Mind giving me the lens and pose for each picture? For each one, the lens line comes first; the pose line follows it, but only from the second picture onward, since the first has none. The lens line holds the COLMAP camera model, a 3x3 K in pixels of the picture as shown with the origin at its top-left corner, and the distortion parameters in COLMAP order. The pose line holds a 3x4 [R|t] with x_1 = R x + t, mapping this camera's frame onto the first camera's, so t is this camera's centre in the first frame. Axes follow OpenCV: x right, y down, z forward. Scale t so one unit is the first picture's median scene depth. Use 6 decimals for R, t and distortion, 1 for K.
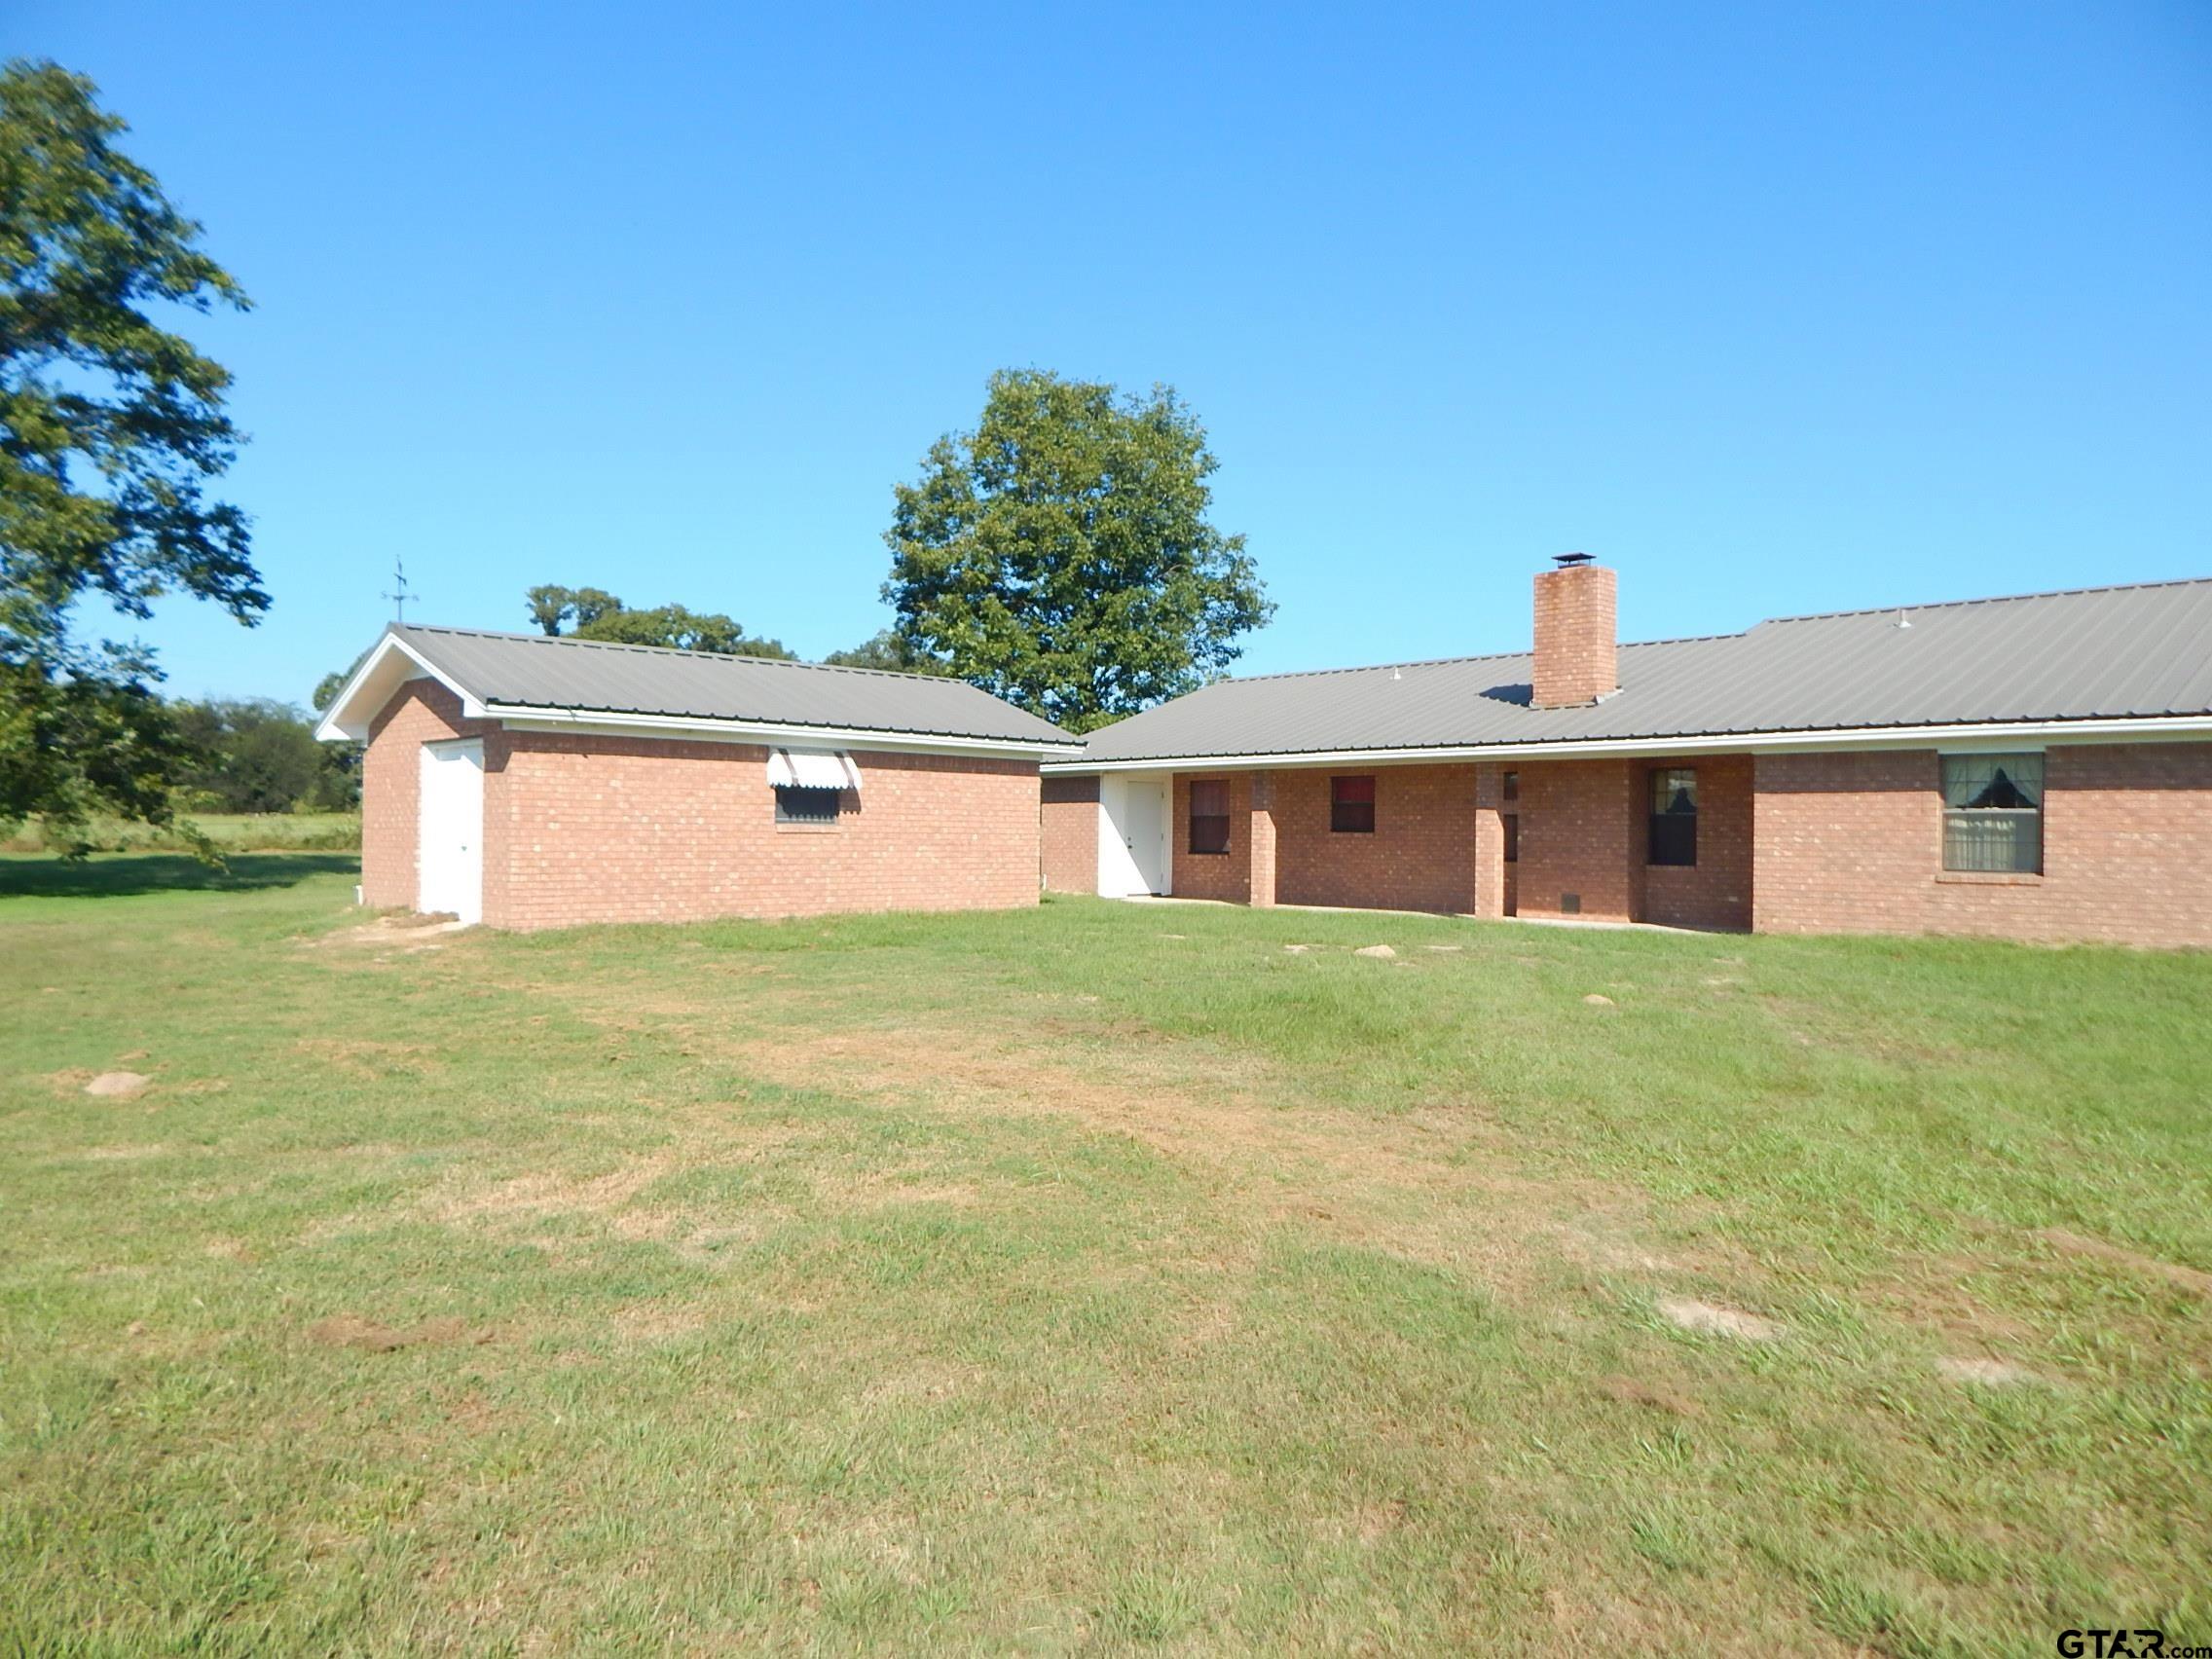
lens RADIAL K [[1438.7, 0, 1120.1], [0, 1438.7, 827.8], [0, 0, 1]] dist [-0.002035, -0.004202]
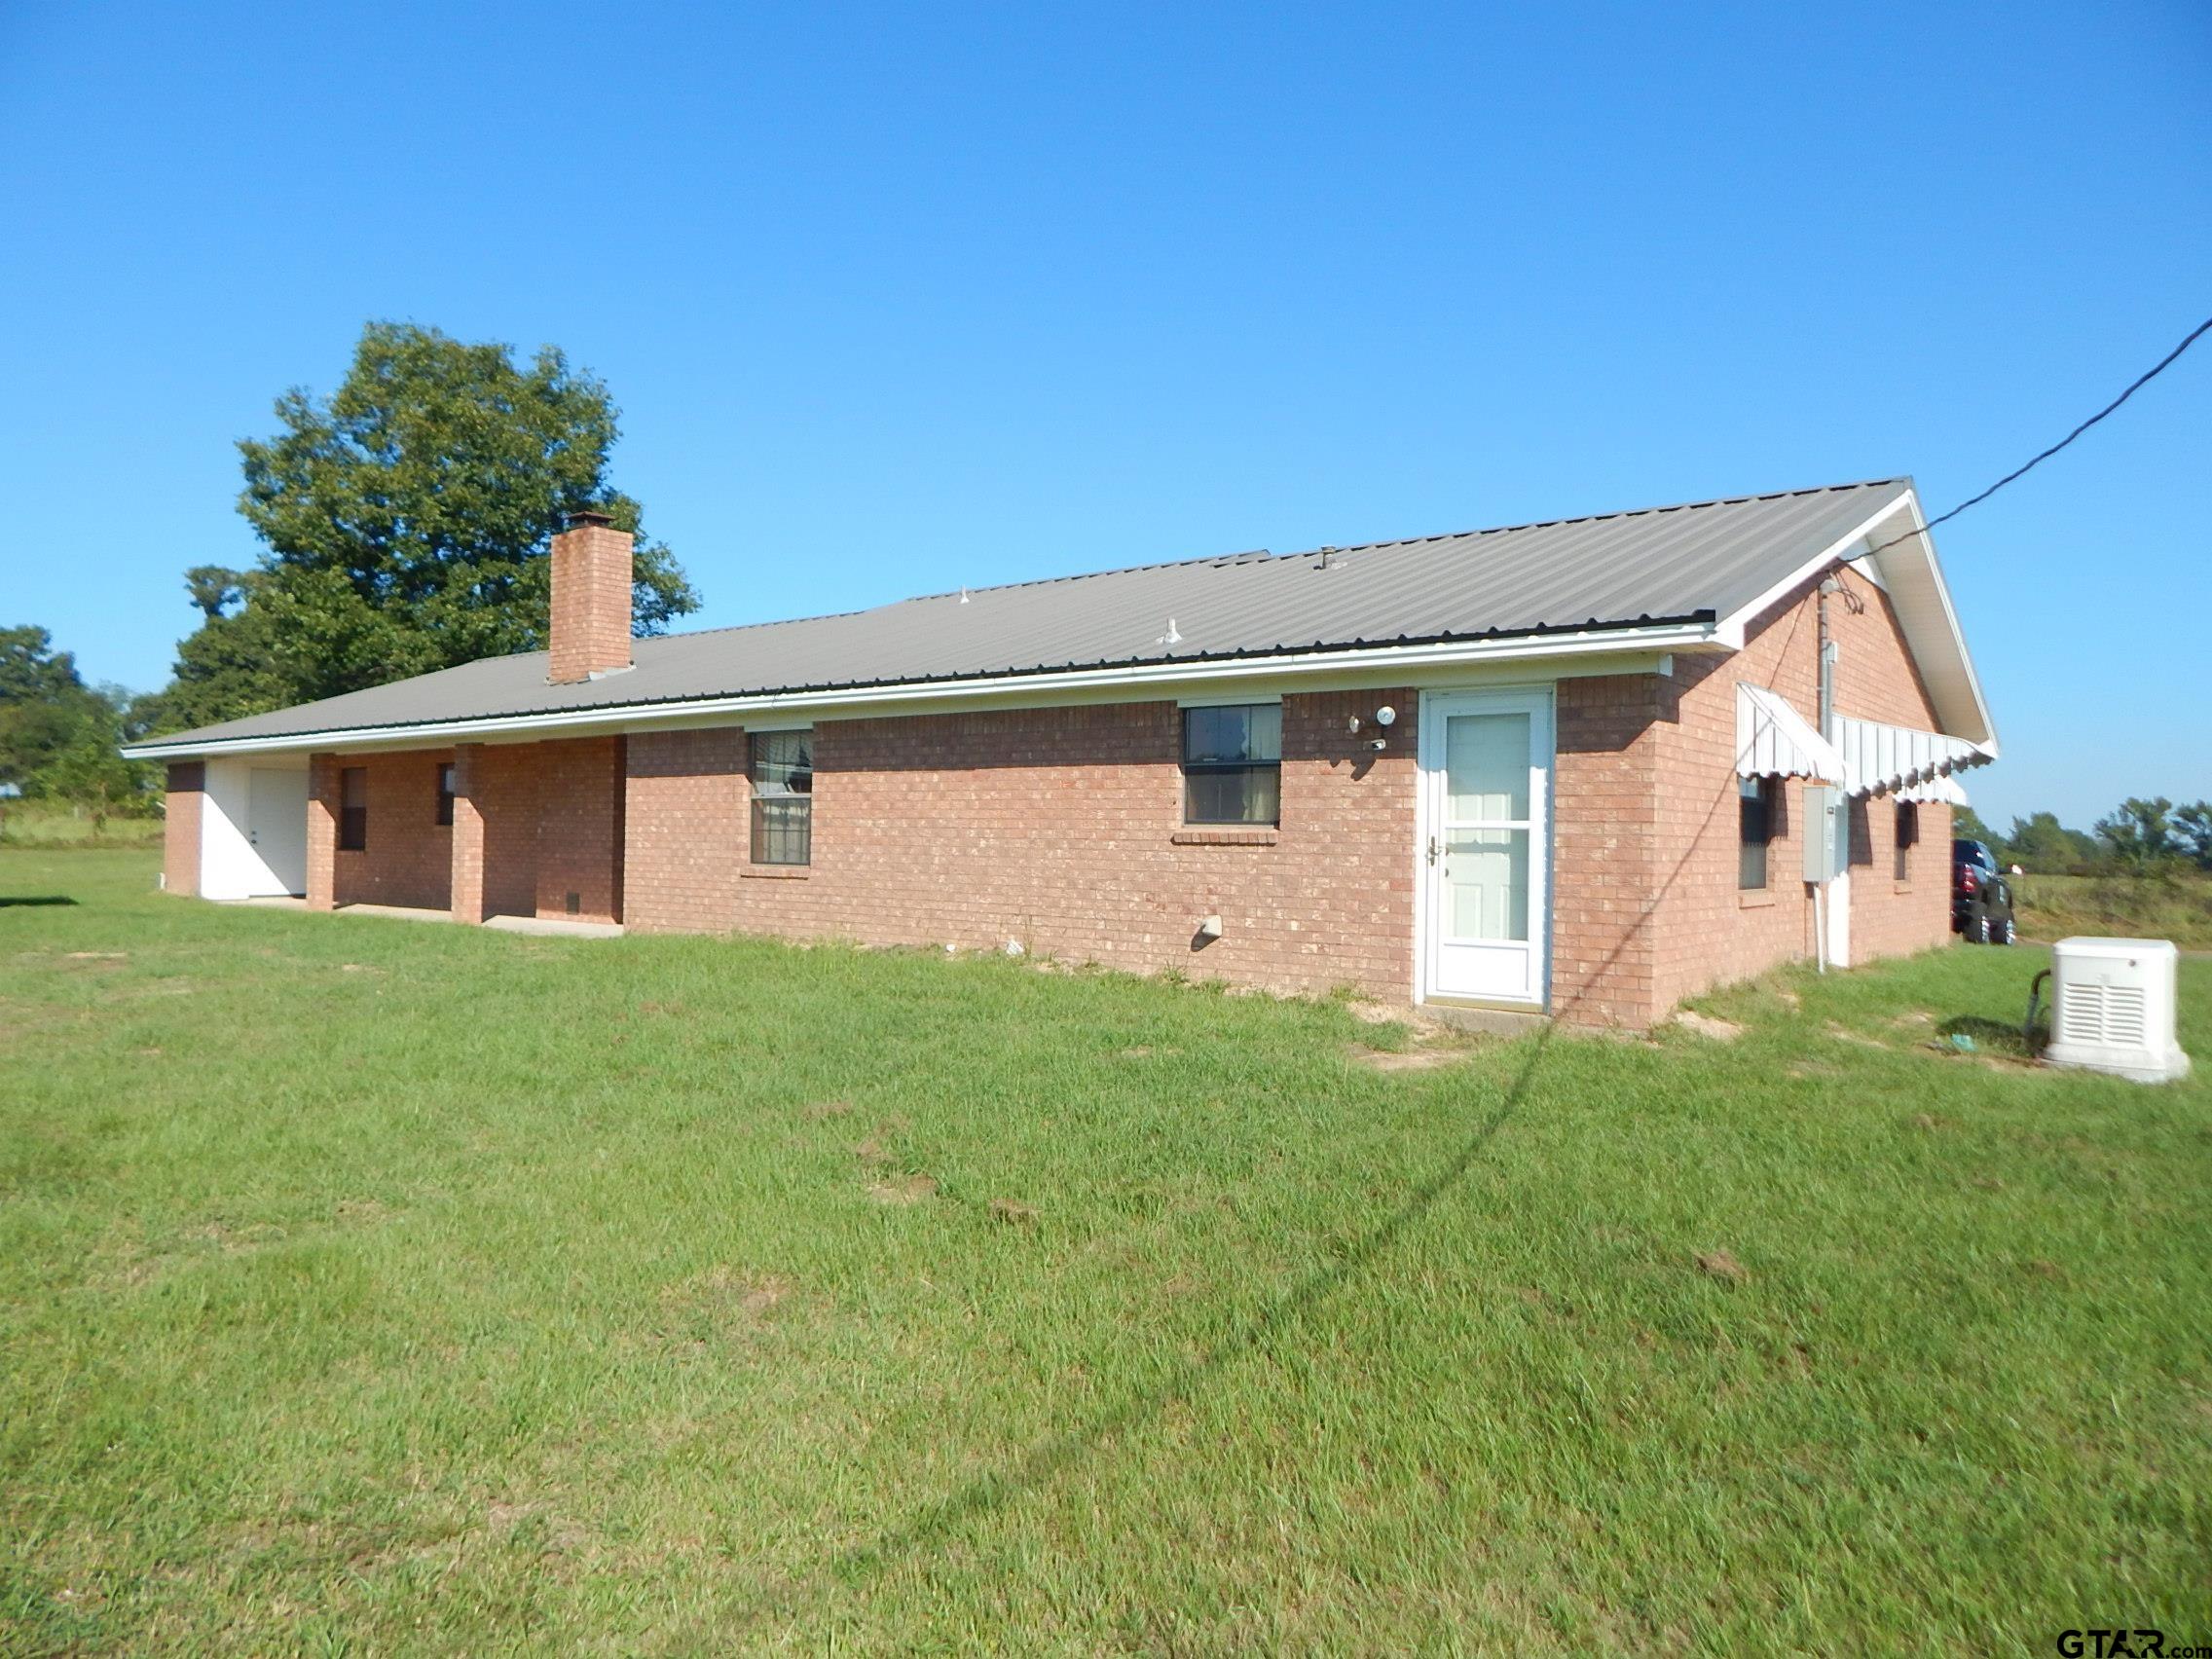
lens RADIAL K [[1433.1, 0, 1141.8], [0, 1433.1, 830.6], [0, 0, 1]] dist [0.001775, 0.001240]
pose [[0.990122, 0.002213, 0.140193, 0.537518], [-0.002015, 0.999997, -0.001559, 0.008438], [-0.140196, 0.001261, 0.990123, 0.068947]]
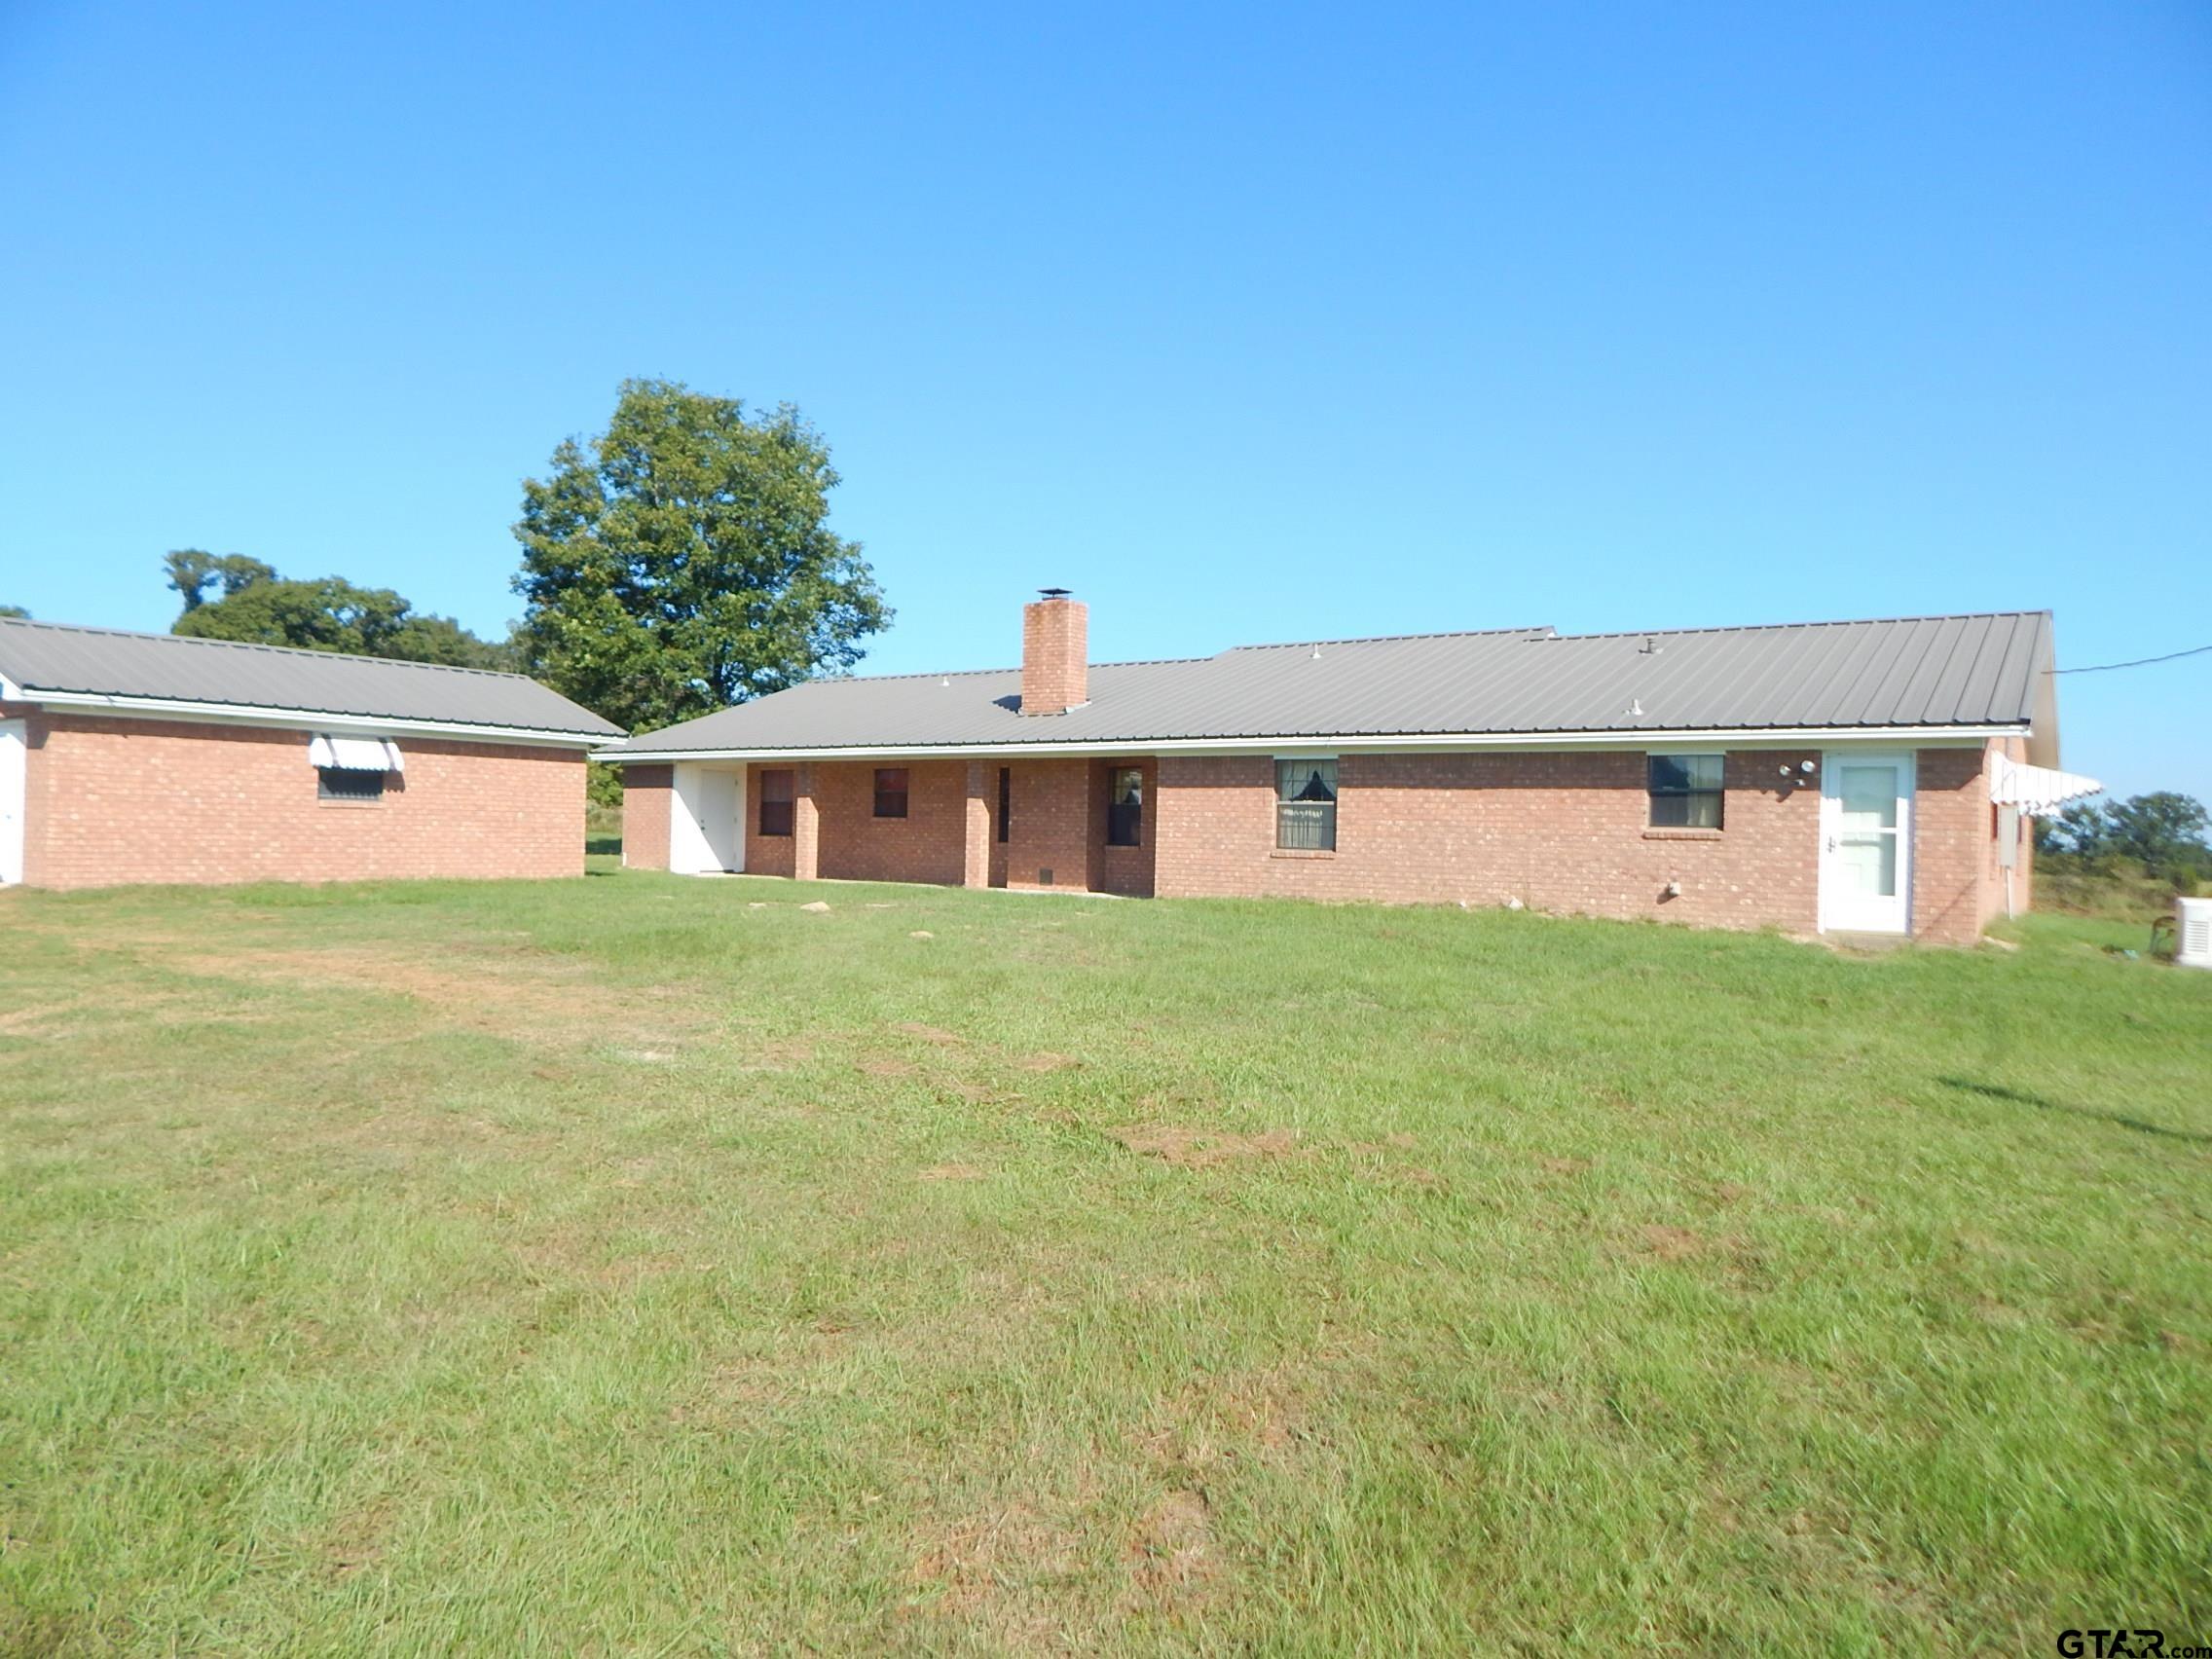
lens RADIAL K [[1438.7, 0, 1120.1], [0, 1438.7, 827.8], [0, 0, 1]] dist [-0.002035, -0.004202]
pose [[0.981599, 0.011497, 0.190606, 0.142379], [-0.012294, 0.999920, 0.002998, 0.007062], [-0.190556, -0.005286, 0.981662, -0.204494]]
